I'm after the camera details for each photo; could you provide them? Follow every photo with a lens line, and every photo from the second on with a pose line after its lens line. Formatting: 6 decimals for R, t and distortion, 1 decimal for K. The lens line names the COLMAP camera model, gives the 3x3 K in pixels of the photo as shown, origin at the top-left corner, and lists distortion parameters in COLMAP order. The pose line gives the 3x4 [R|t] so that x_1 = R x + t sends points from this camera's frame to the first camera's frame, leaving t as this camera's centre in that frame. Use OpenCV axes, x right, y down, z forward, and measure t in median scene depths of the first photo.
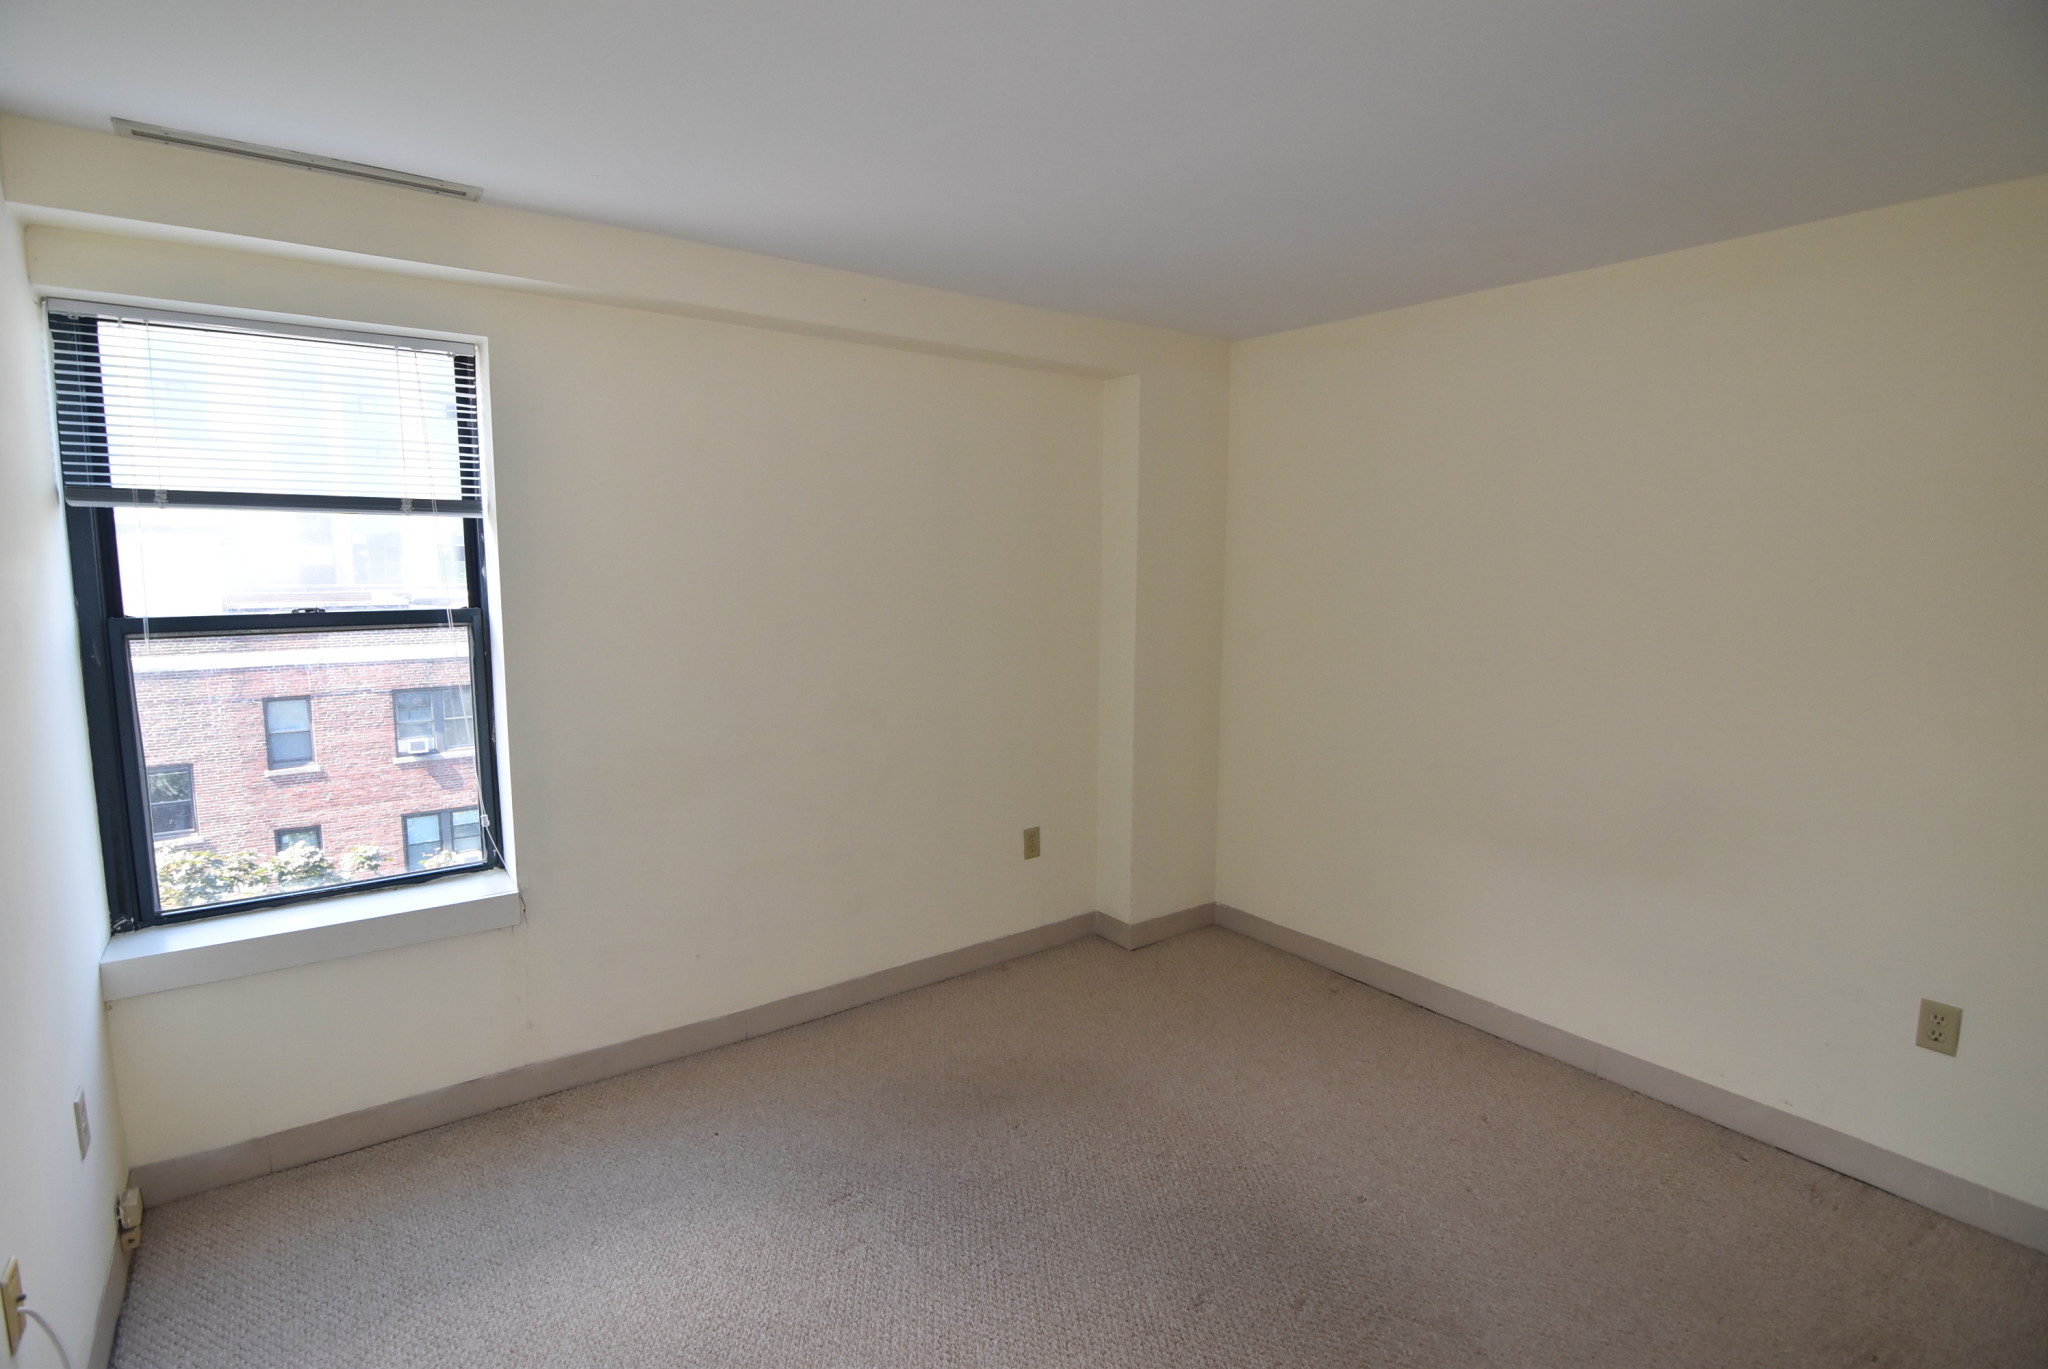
lens RADIAL K [[990.1, 0, 1021.2], [0, 990.1, 676.7], [0, 0, 1]] dist [-0.007071, -0.009469]
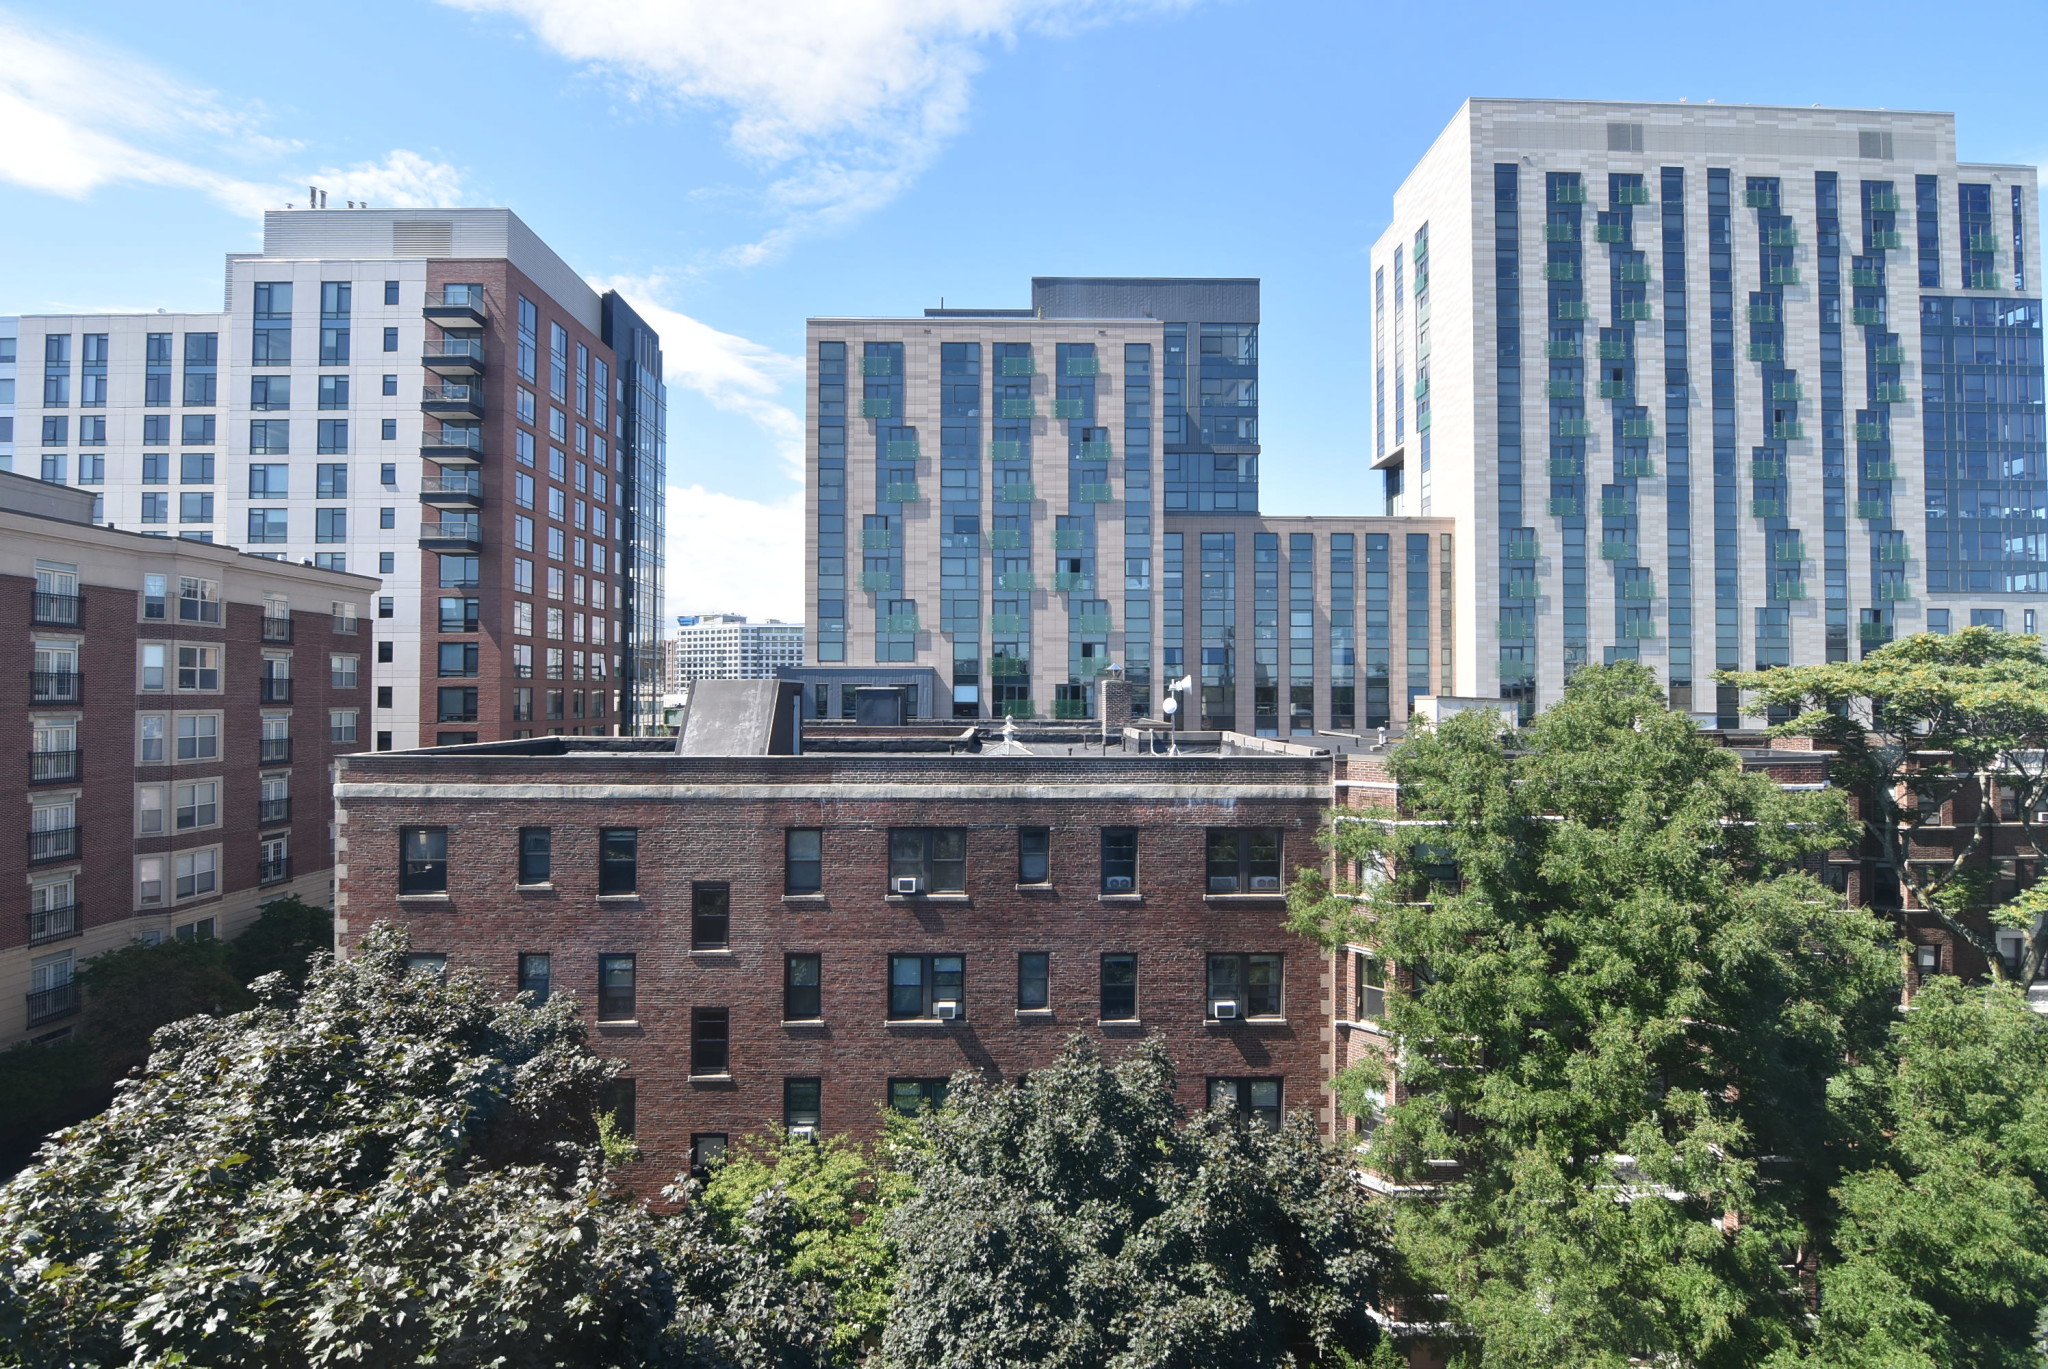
lens RADIAL K [[990.1, 0, 1024.4], [0, 990.1, 679.8], [0, 0, 1]] dist [-0.007071, -0.009469]
pose [[0.809282, -0.012296, -0.587291, 0.079924], [-0.066660, 0.991400, -0.112615, -0.033089], [0.583625, 0.130286, 0.801503, 0.254732]]
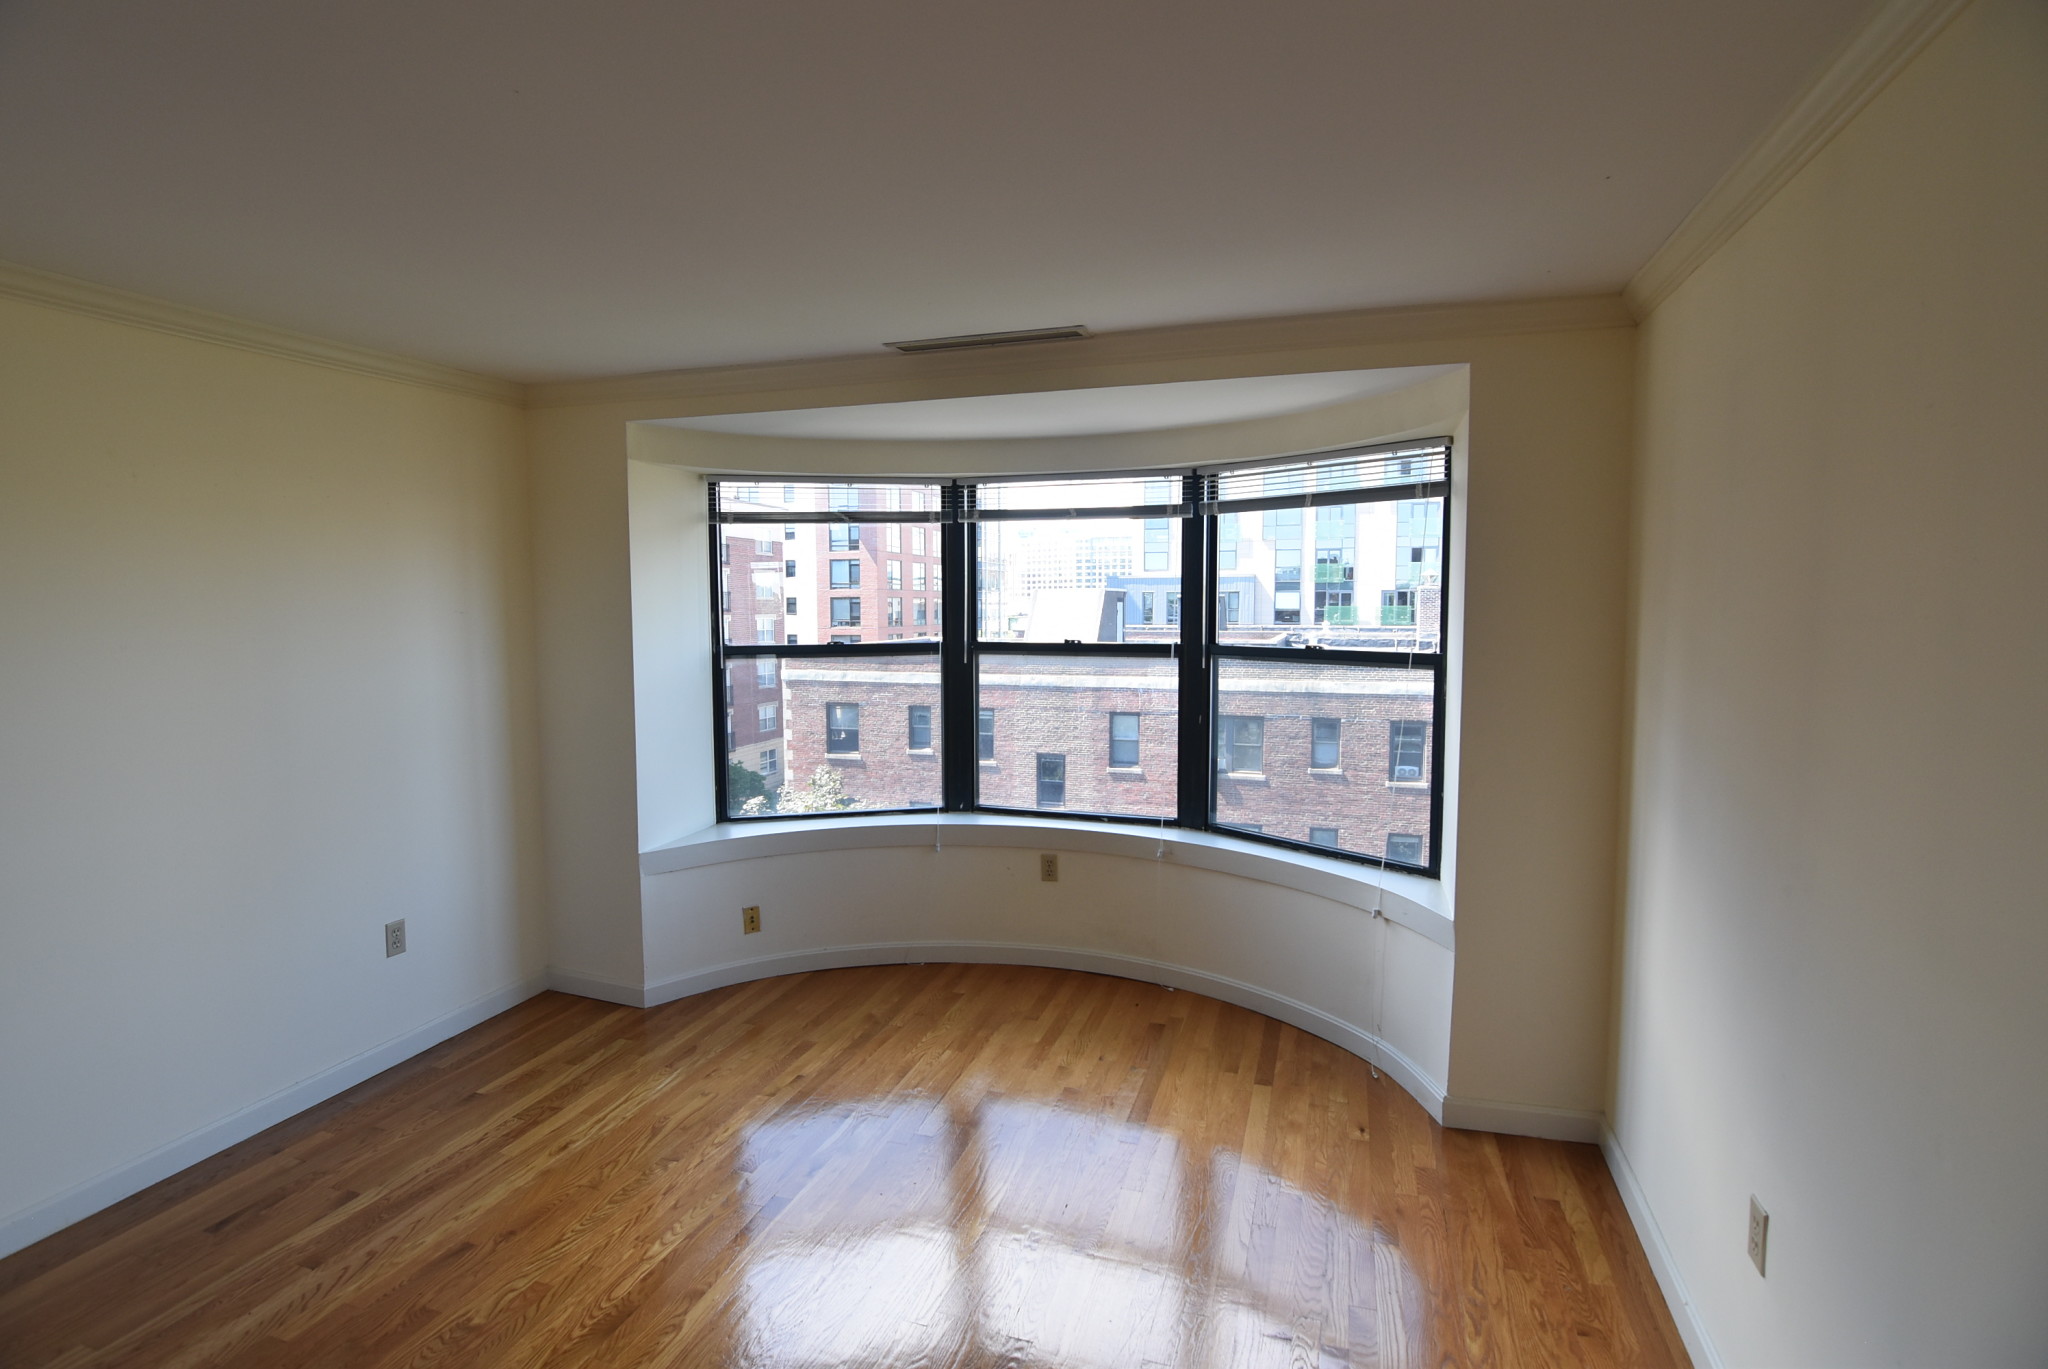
lens RADIAL K [[990.1, 0, 1021.7], [0, 990.1, 679.9], [0, 0, 1]] dist [-0.007071, -0.009469]
pose [[0.572032, 0.056463, -0.818285, 0.223861], [-0.089331, 0.995982, 0.006277, -0.017330], [0.815352, 0.069507, 0.574778, 0.147639]]
